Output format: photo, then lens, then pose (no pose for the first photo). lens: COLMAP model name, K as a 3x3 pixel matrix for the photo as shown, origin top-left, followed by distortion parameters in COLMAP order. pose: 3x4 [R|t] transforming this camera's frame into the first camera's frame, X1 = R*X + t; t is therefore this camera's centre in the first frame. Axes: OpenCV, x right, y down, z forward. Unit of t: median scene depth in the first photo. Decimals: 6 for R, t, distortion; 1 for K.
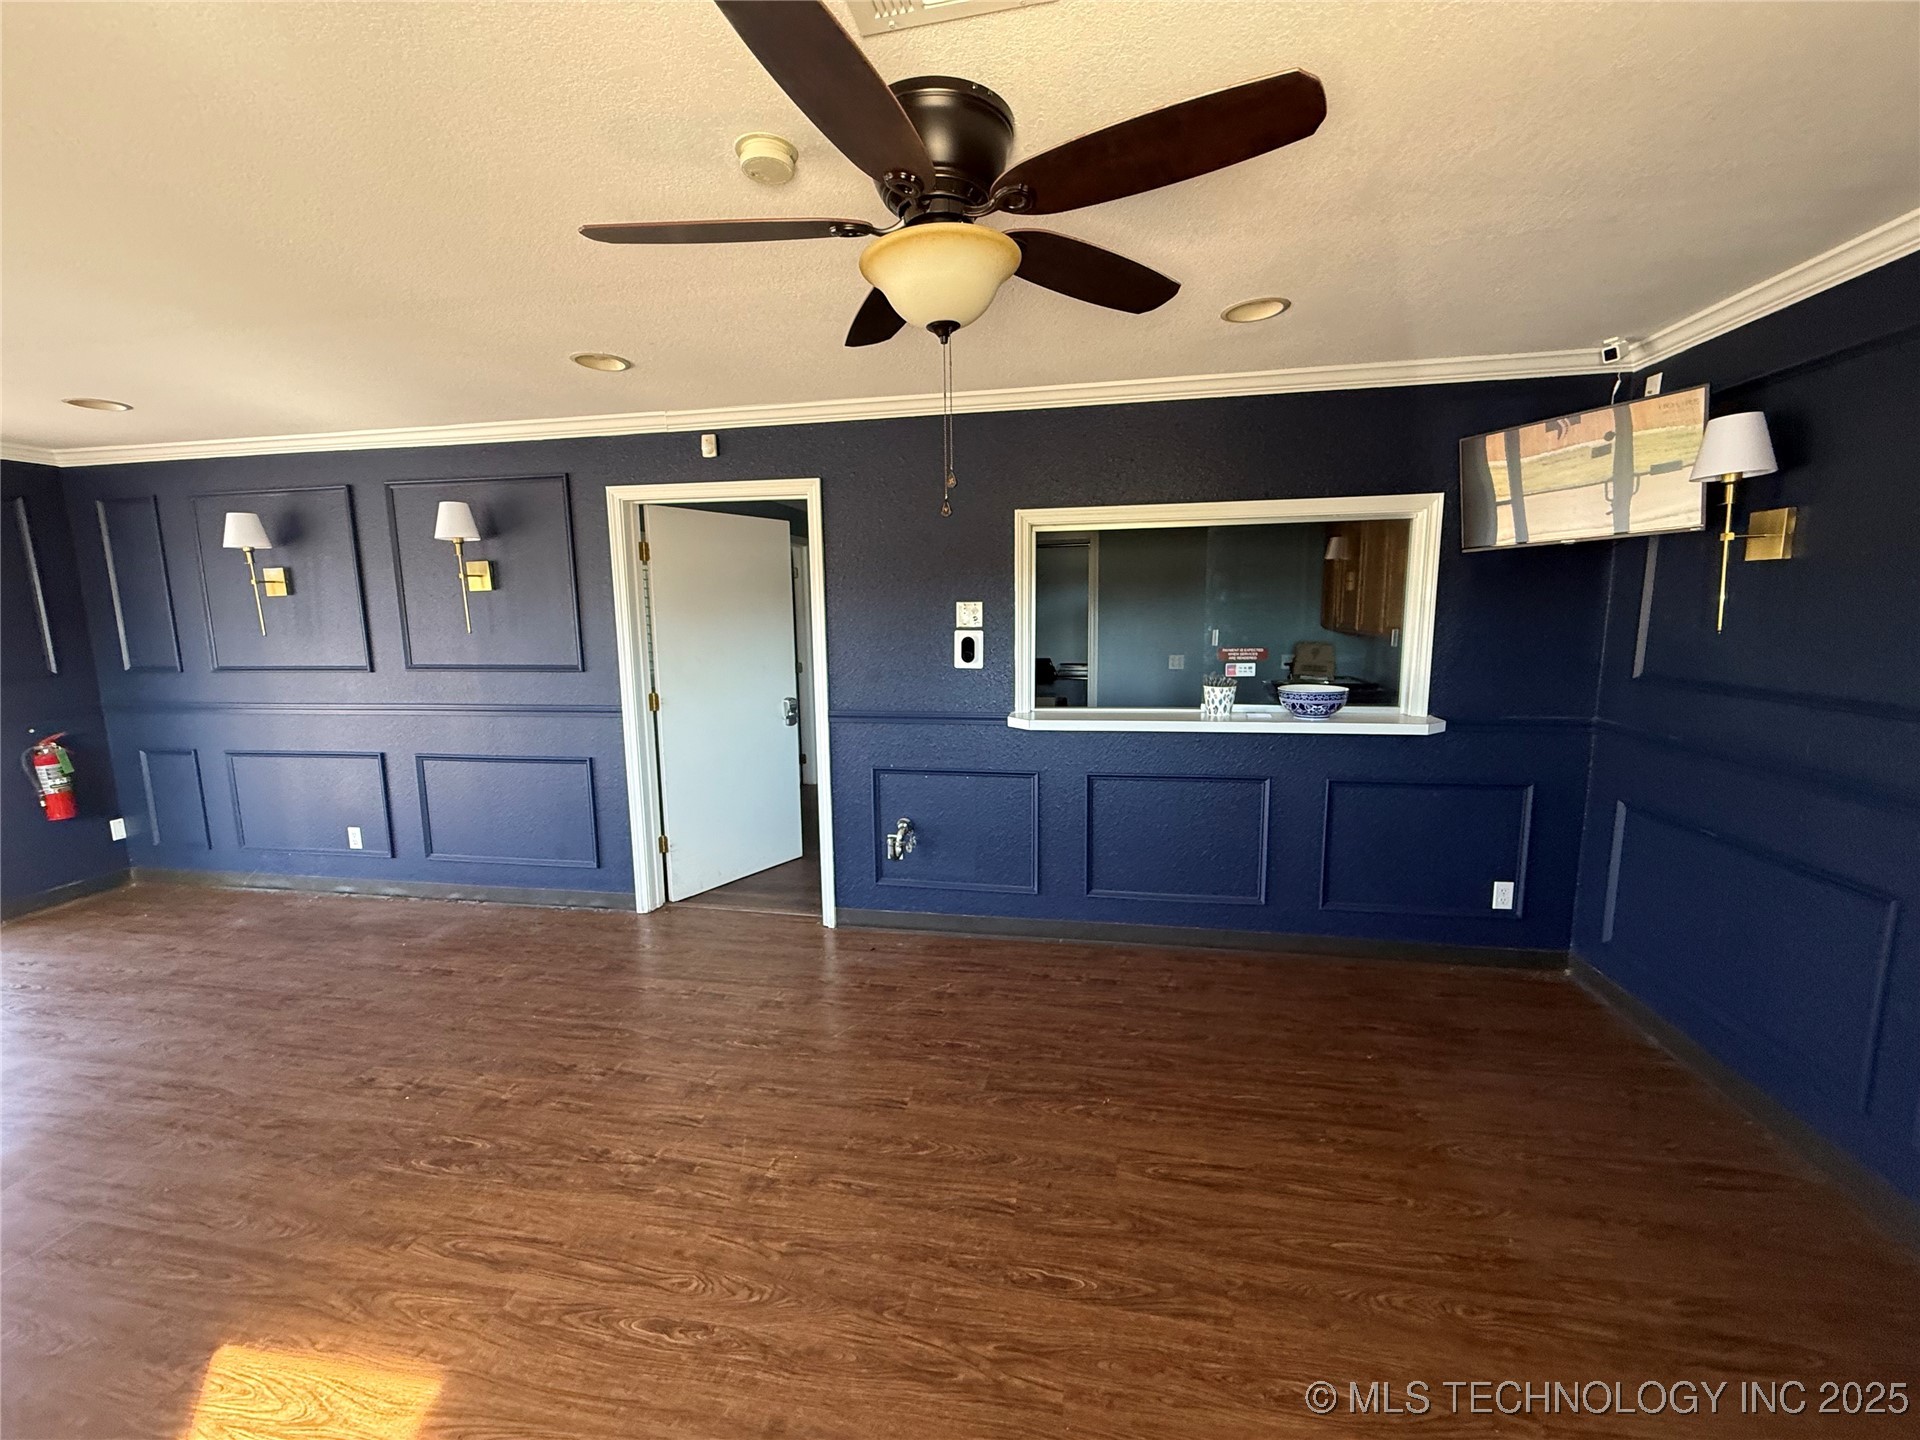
lens RADIAL K [[768.9, 0, 955.1], [0, 768.9, 720.1], [0, 0, 1]] dist [0.003016, -0.000572]
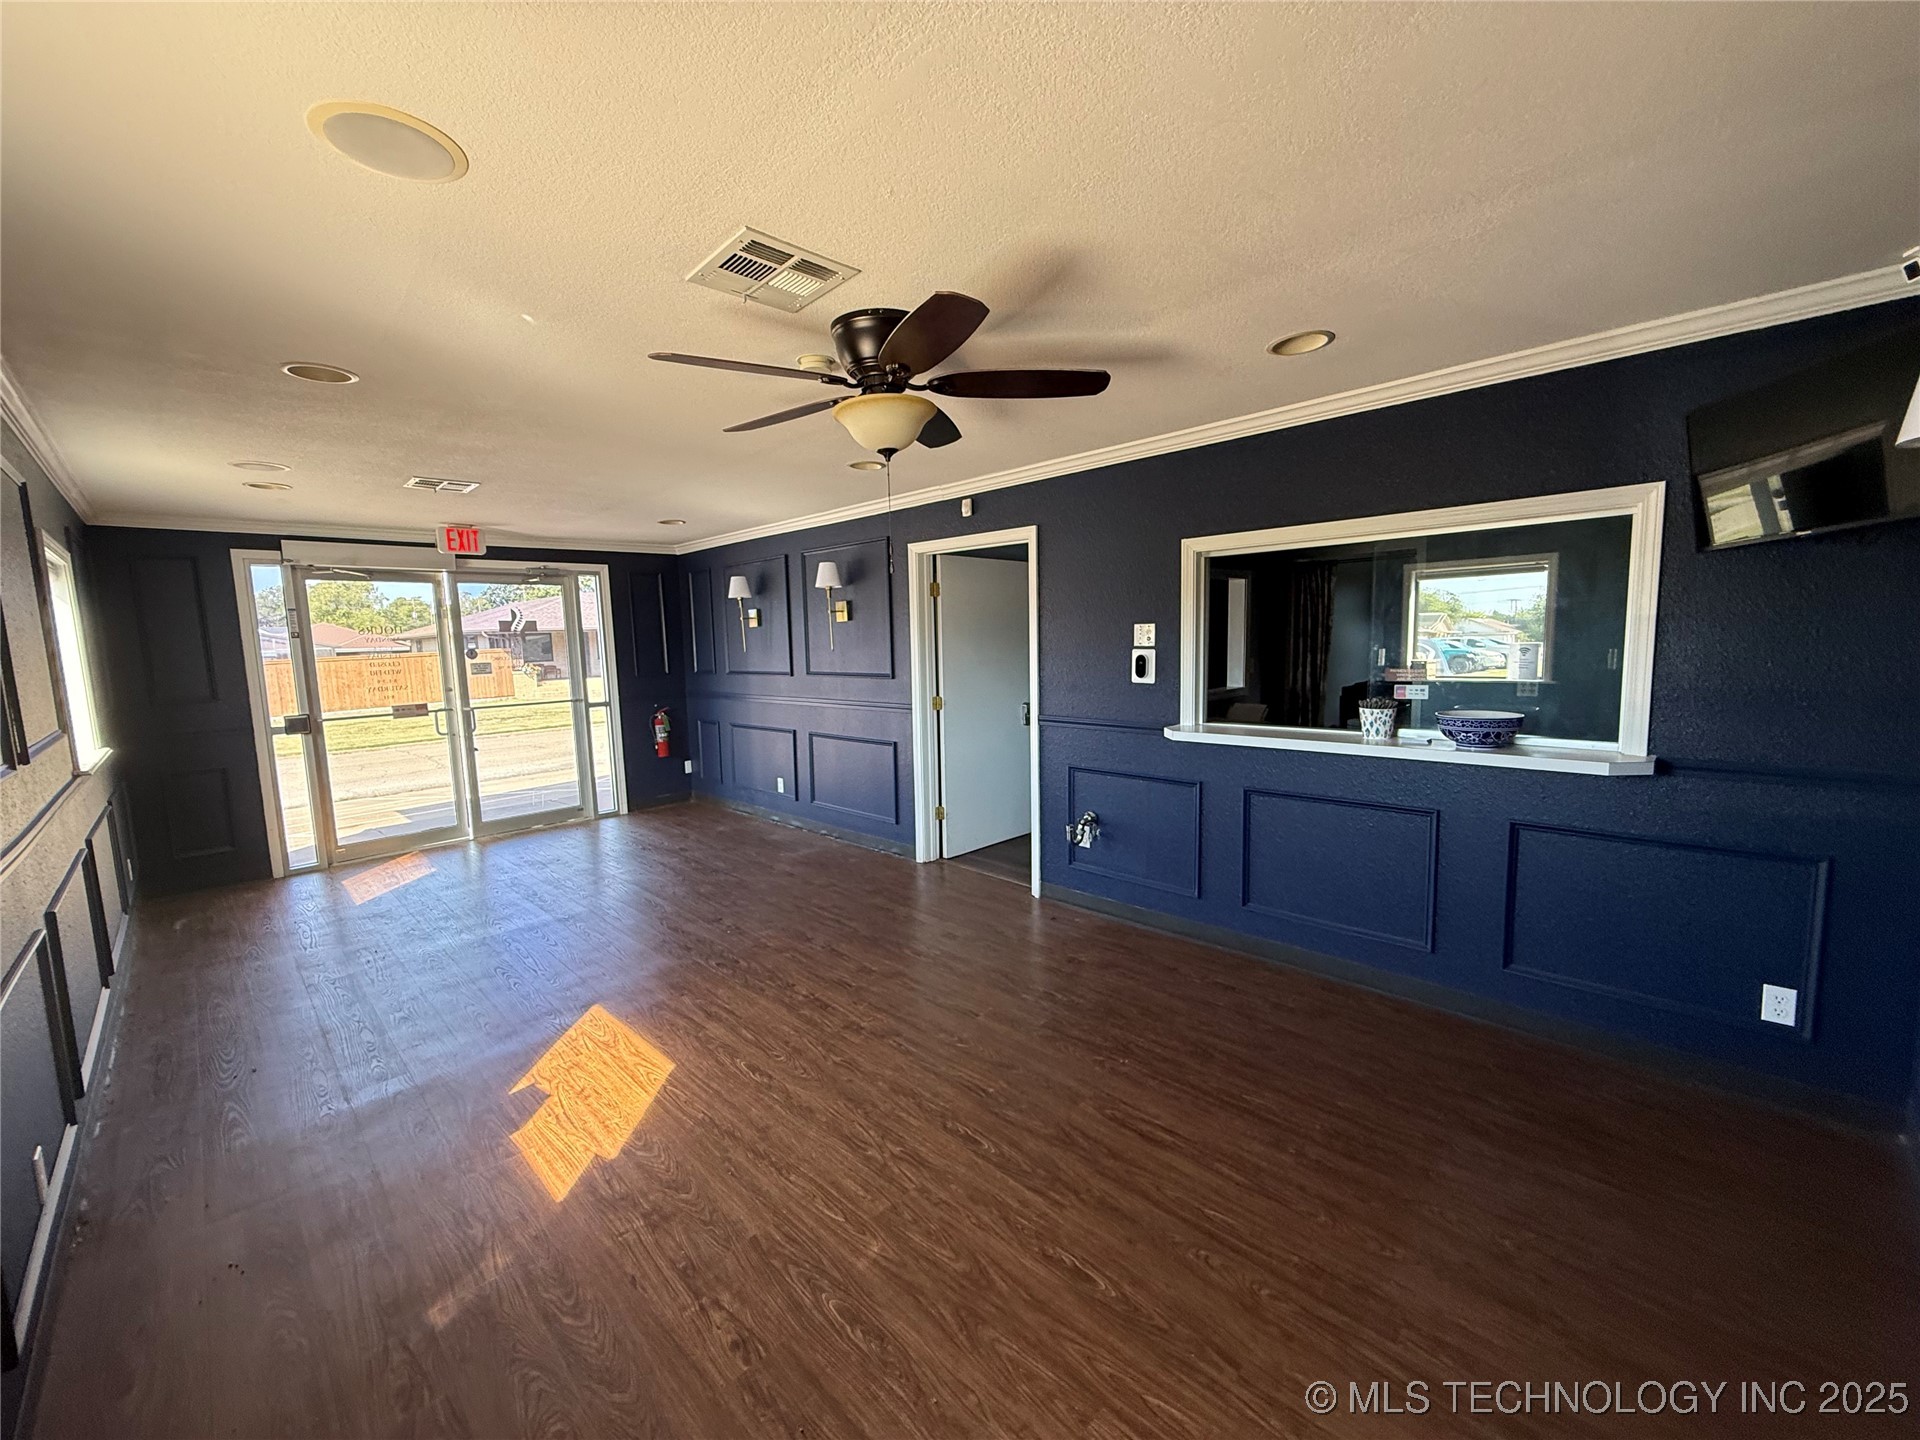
lens RADIAL K [[768.9, 0, 949.9], [0, 768.9, 718.8], [0, 0, 1]] dist [0.003016, -0.000572]
pose [[0.820319, 0.052500, -0.569492, 0.430829], [-0.065451, 0.997853, -0.002289, 0.005310], [0.568149, 0.039151, 0.821994, -0.075040]]
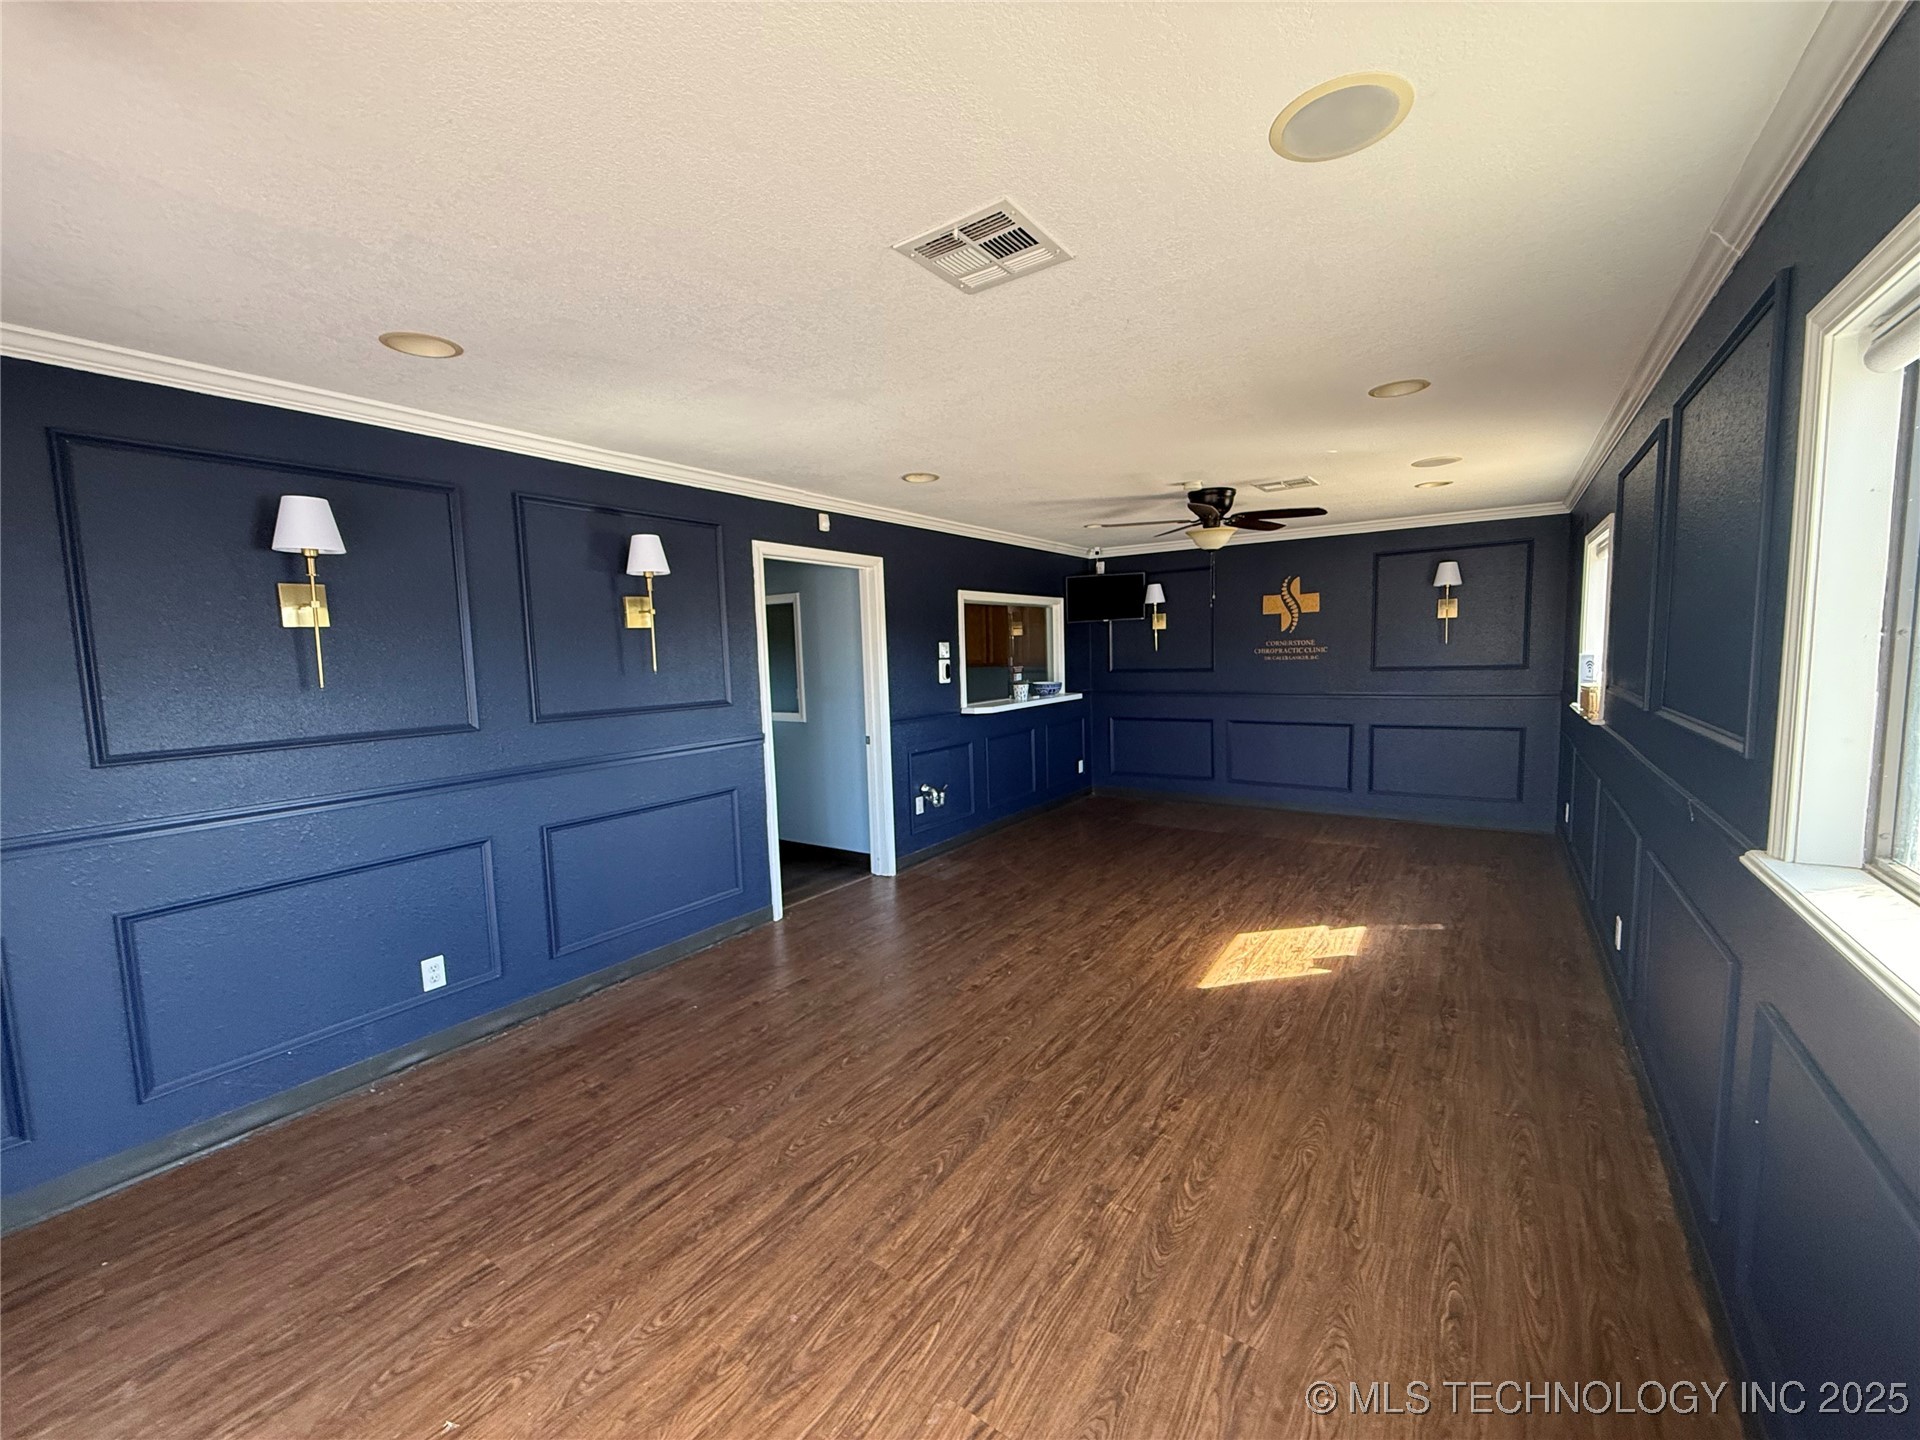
lens RADIAL K [[768.9, 0, 963.0], [0, 768.9, 725.3], [0, 0, 1]] dist [0.003016, -0.000572]
pose [[0.405231, -0.090120, 0.909762, -1.477882], [0.154534, 0.987562, 0.028993, -0.019845], [-0.901059, 0.128840, 0.414118, 0.304338]]
